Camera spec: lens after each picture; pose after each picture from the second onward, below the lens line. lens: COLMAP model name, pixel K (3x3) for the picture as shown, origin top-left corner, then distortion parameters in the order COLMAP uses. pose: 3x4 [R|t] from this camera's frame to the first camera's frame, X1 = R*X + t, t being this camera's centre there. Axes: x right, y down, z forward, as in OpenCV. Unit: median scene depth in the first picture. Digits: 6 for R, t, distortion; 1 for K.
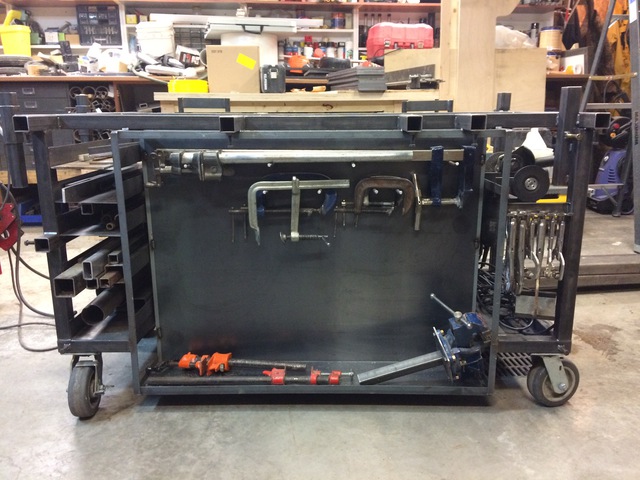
lens RADIAL K [[549.1, 0, 320.0], [0, 549.1, 240.0], [0, 0, 1]] dist [0.123326, -0.201667]
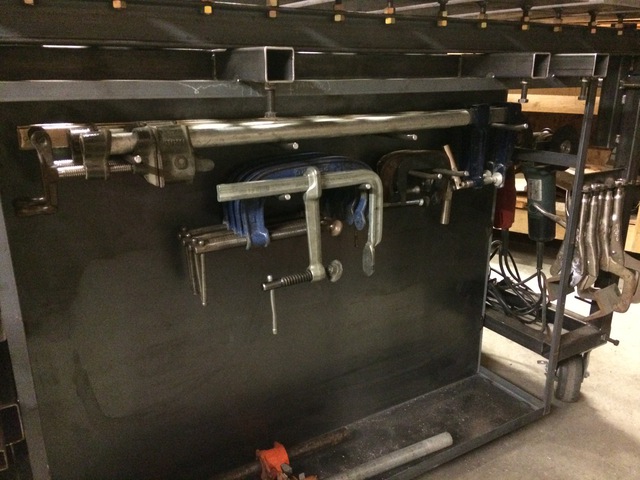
lens RADIAL K [[538.9, 0, 320.0], [0, 538.9, 240.0], [0, 0, 1]] dist [0.124596, -0.186556]
pose [[0.846536, -0.150935, 0.510485, -0.333418], [0.116850, 0.988260, 0.098425, -0.087053], [-0.519348, -0.023670, 0.854235, 0.489626]]
